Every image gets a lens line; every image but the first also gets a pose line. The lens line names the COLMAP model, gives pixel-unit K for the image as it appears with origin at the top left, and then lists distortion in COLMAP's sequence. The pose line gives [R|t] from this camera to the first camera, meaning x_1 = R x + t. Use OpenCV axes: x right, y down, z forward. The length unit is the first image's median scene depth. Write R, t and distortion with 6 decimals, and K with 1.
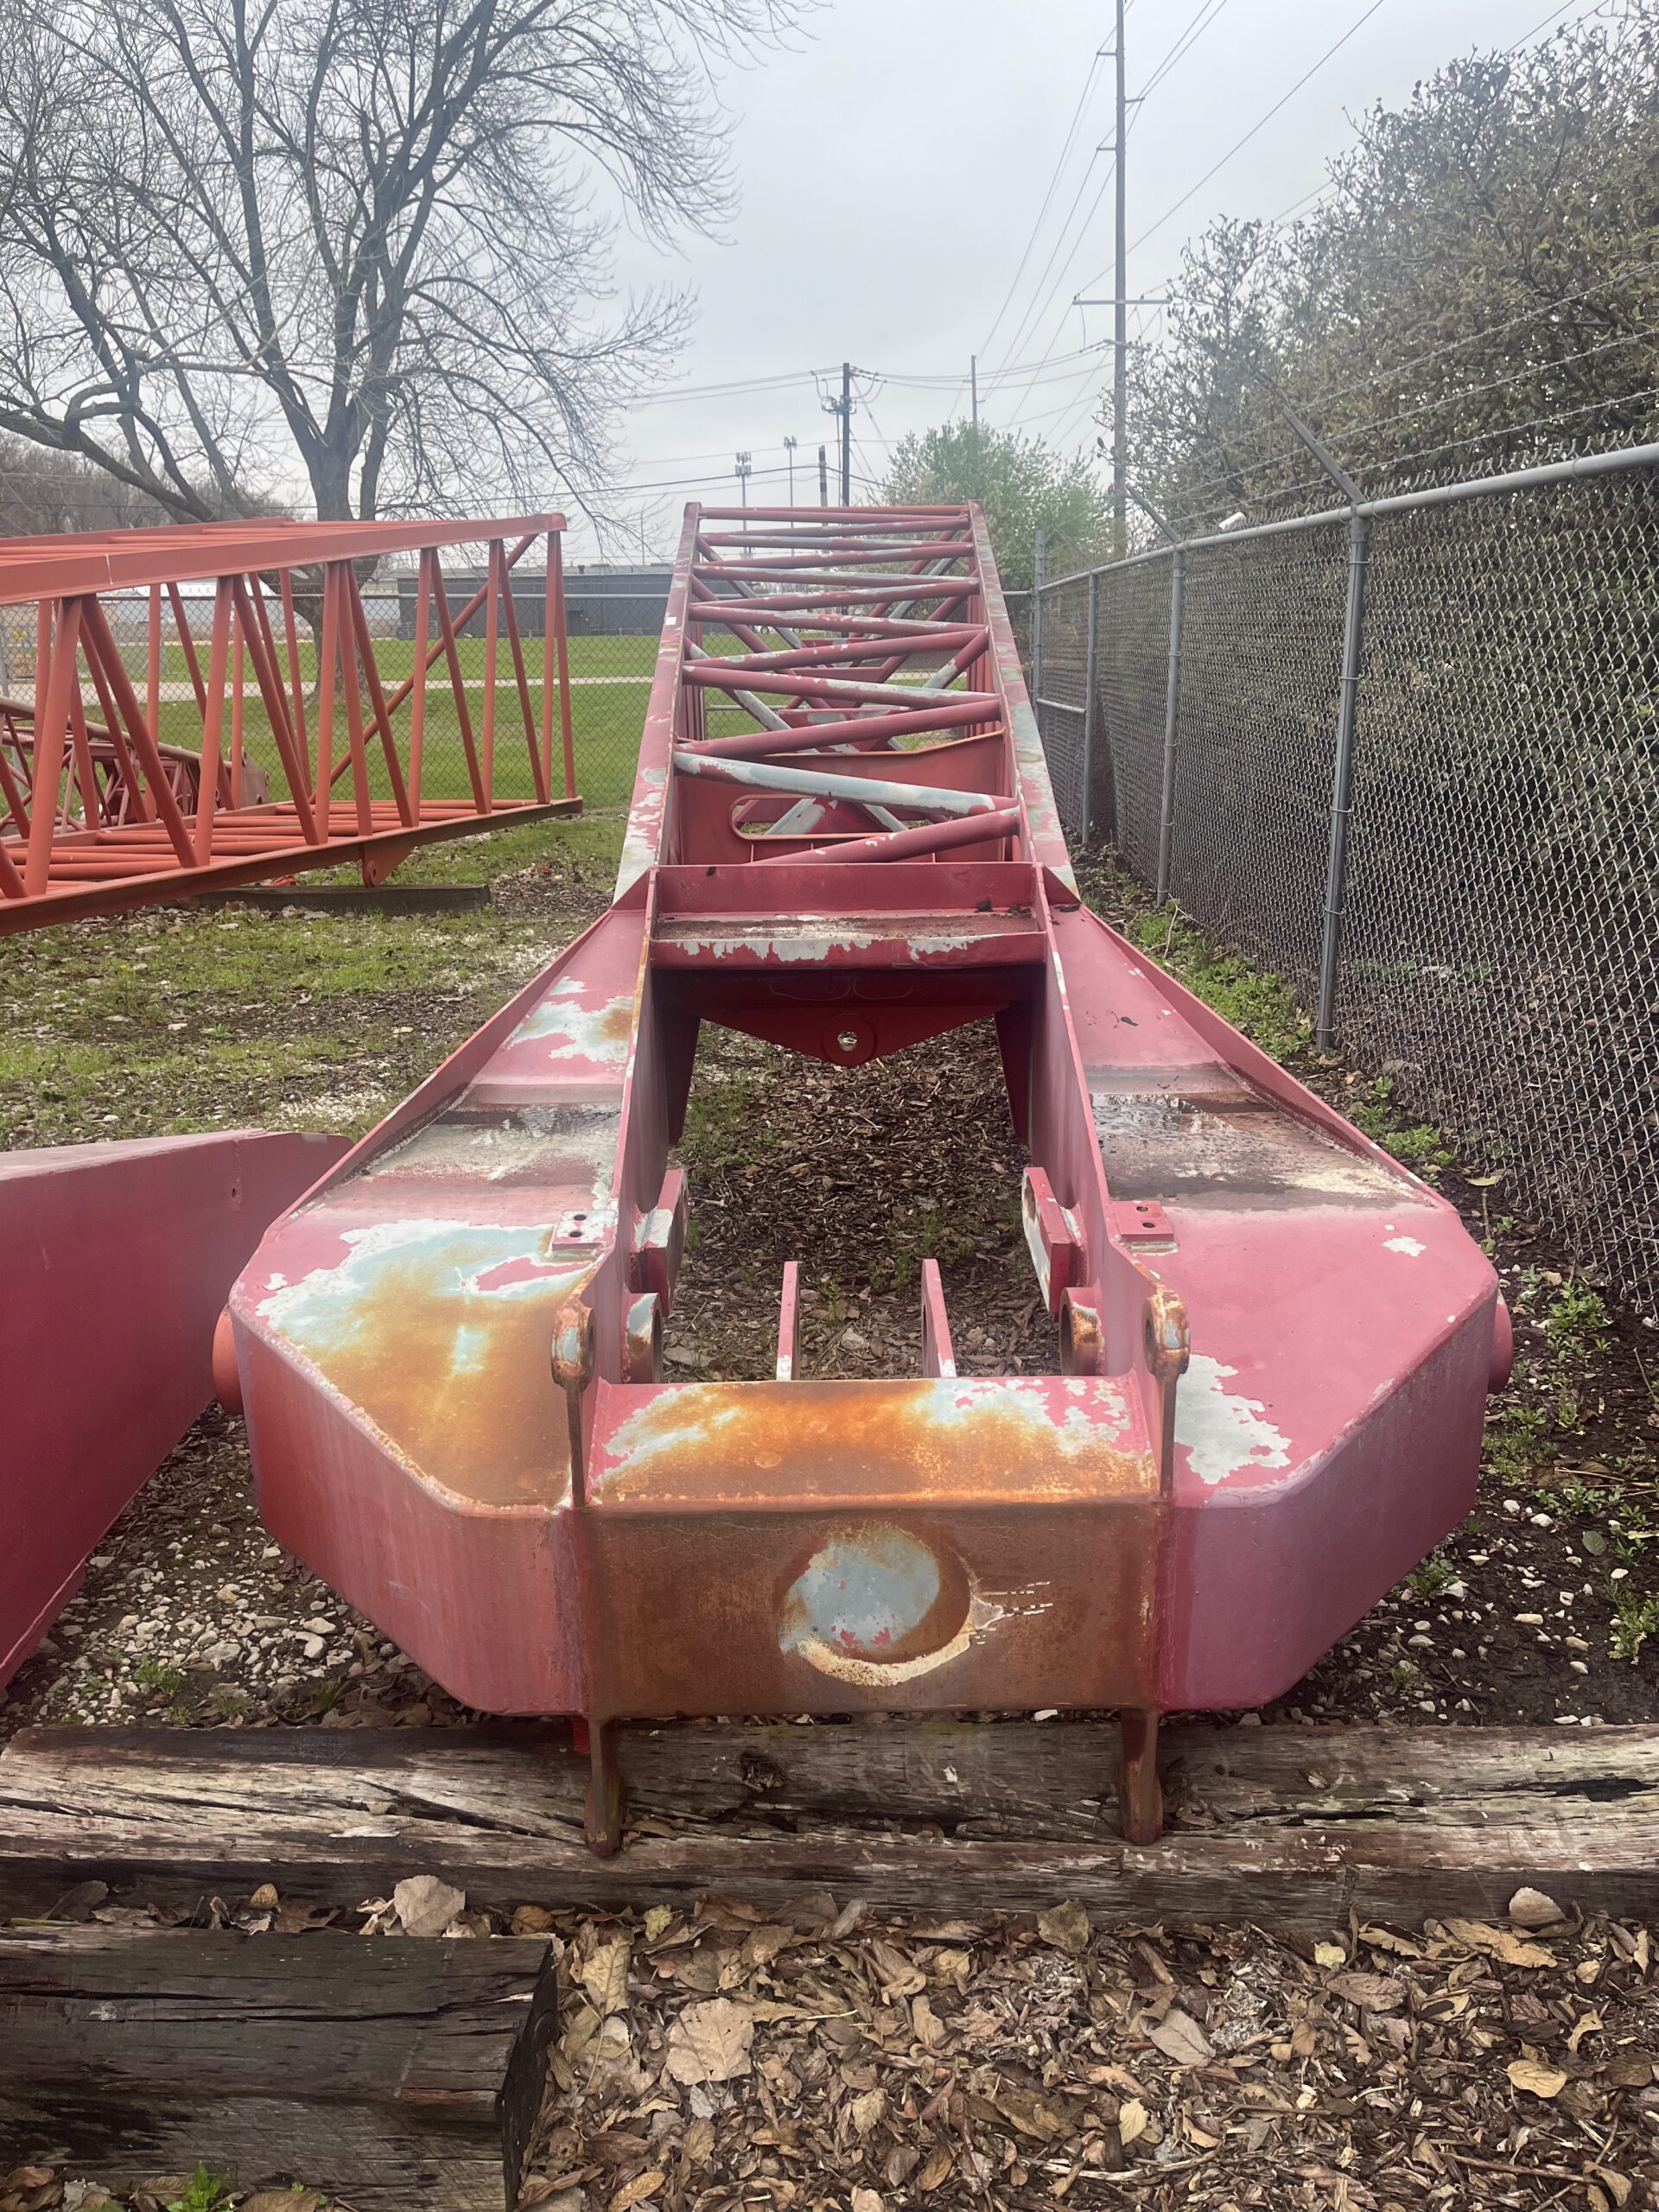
lens RADIAL K [[1696.8, 0, 829.5], [0, 1696.8, 1106.0], [0, 0, 1]] dist [0.079868, -0.091942]
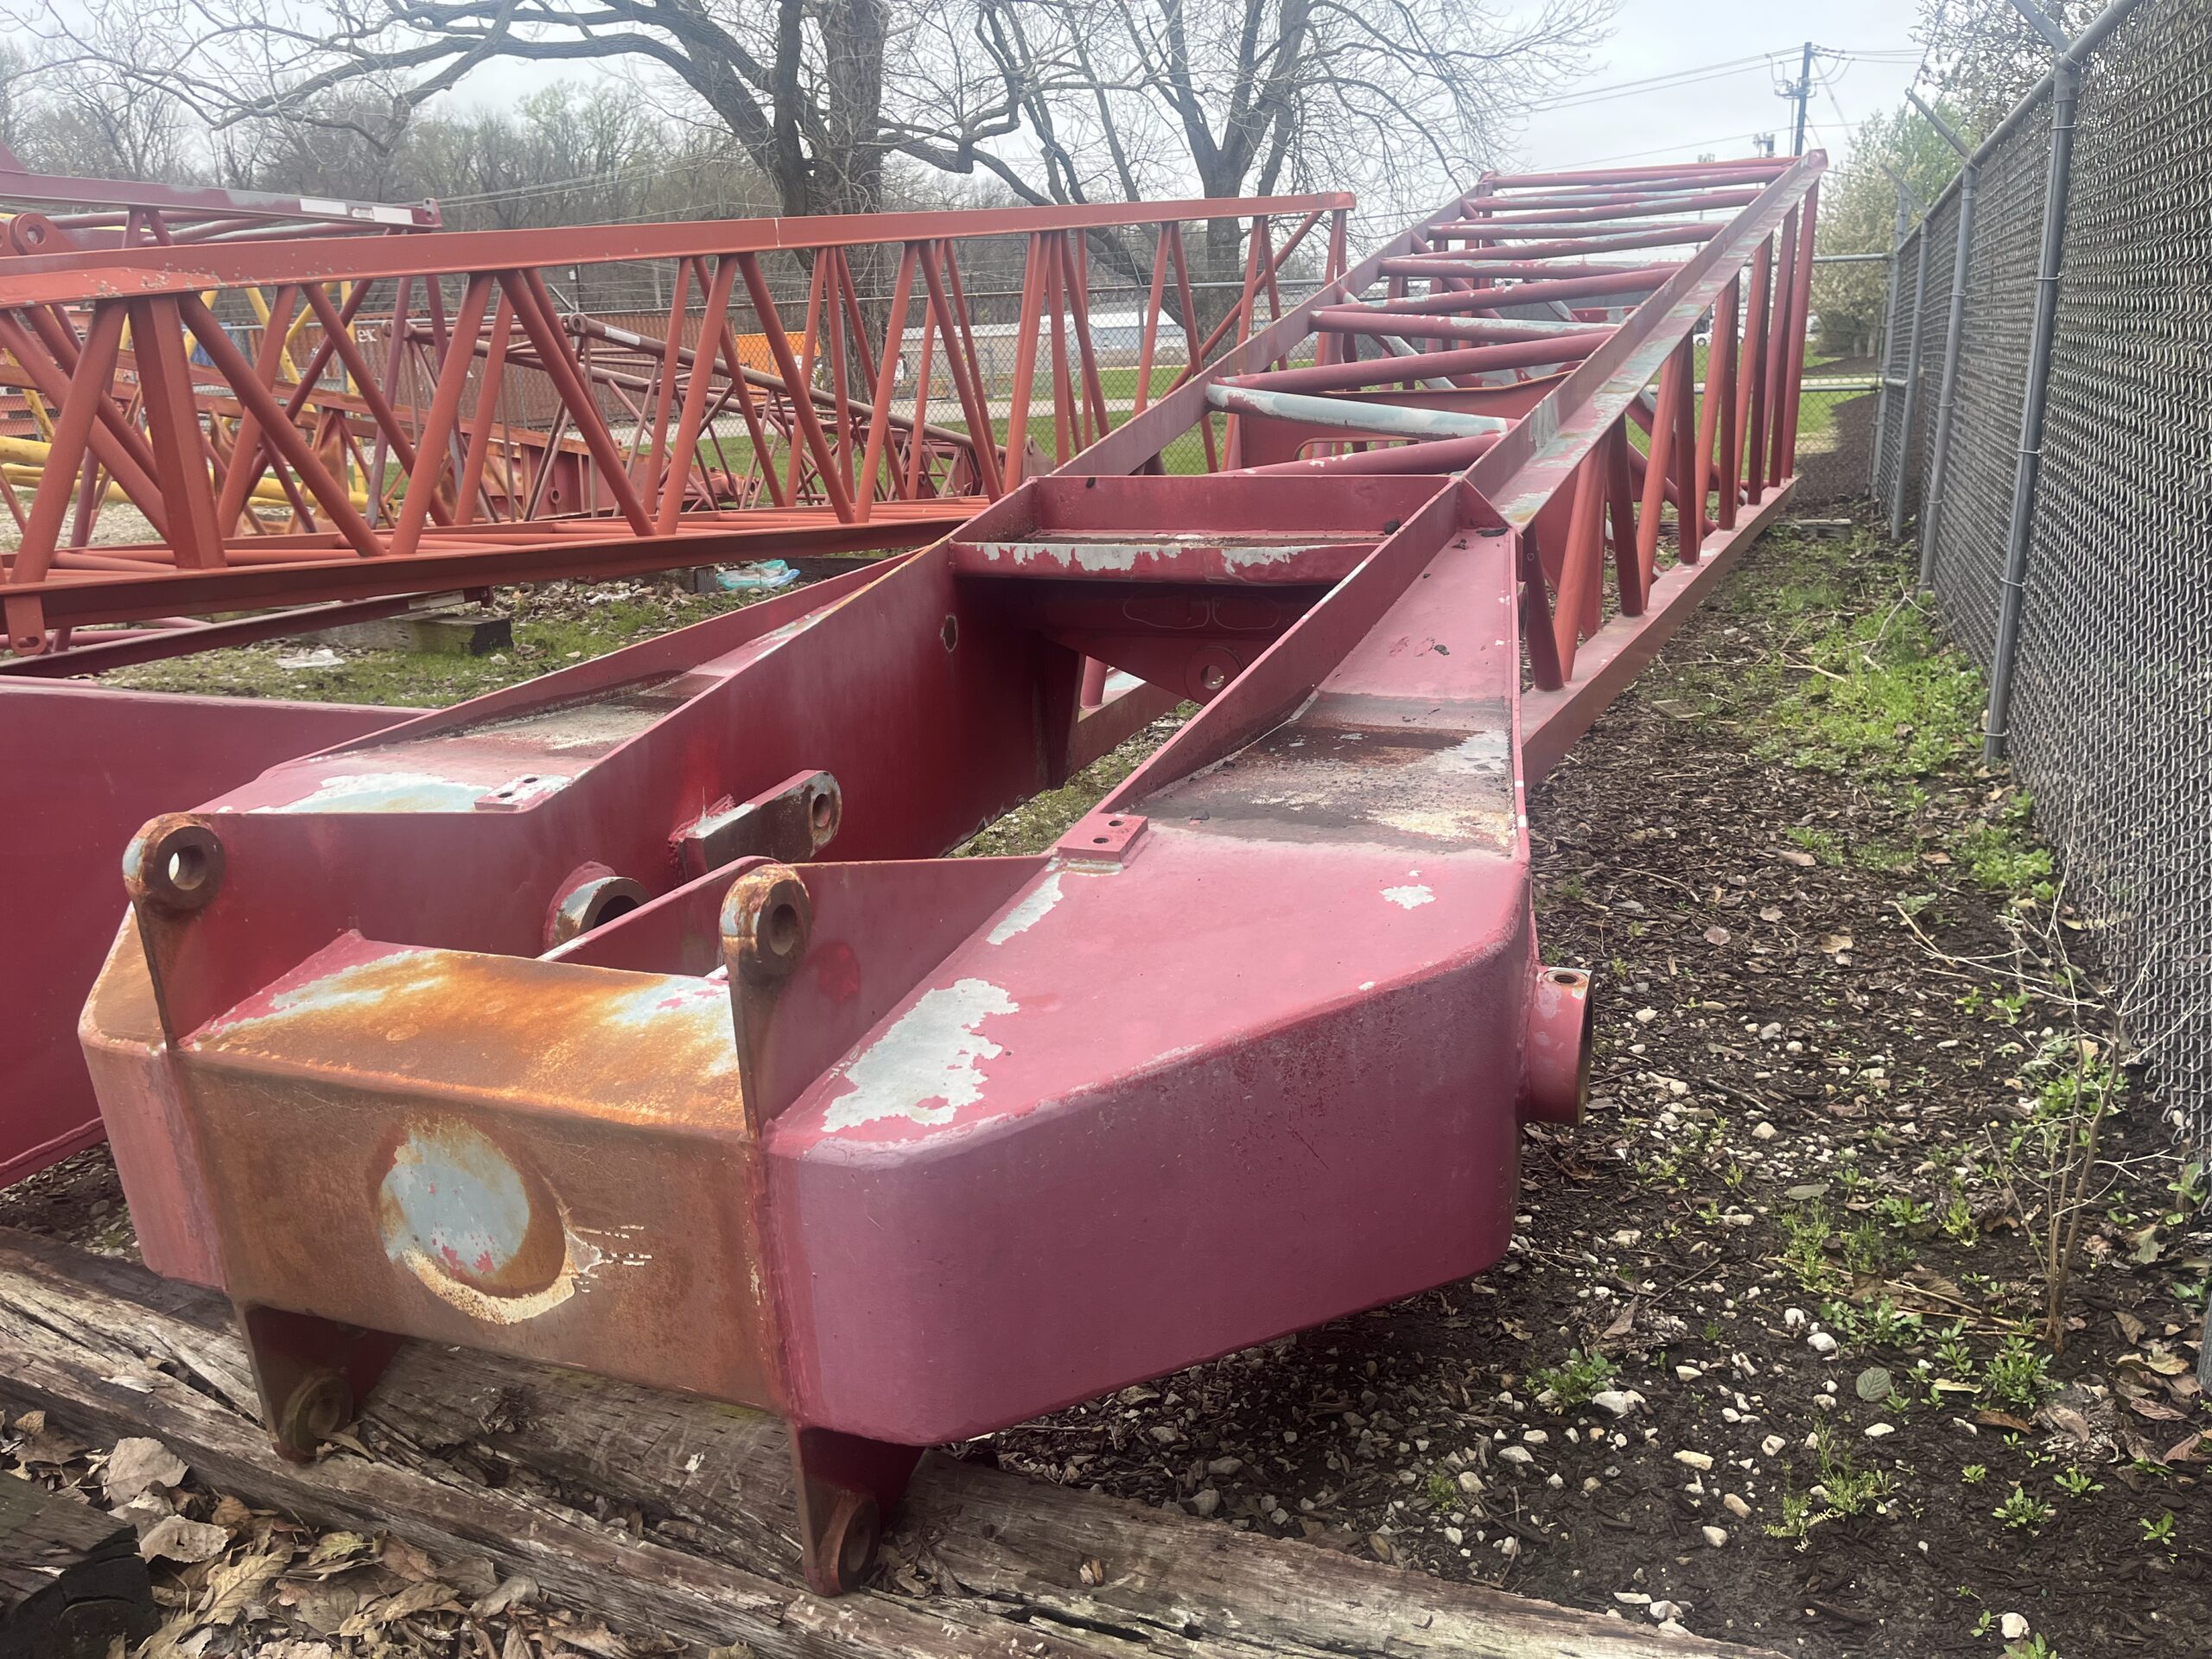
lens RADIAL K [[1697.7, 0, 1110.1], [0, 1697.7, 841.1], [0, 0, 1]] dist [0.057007, -0.066416]
pose [[0.927310, 0.086706, -0.364113, 0.528901], [-0.085538, 0.996147, 0.019367, 0.060914], [0.364390, 0.013186, 0.931153, 0.306548]]
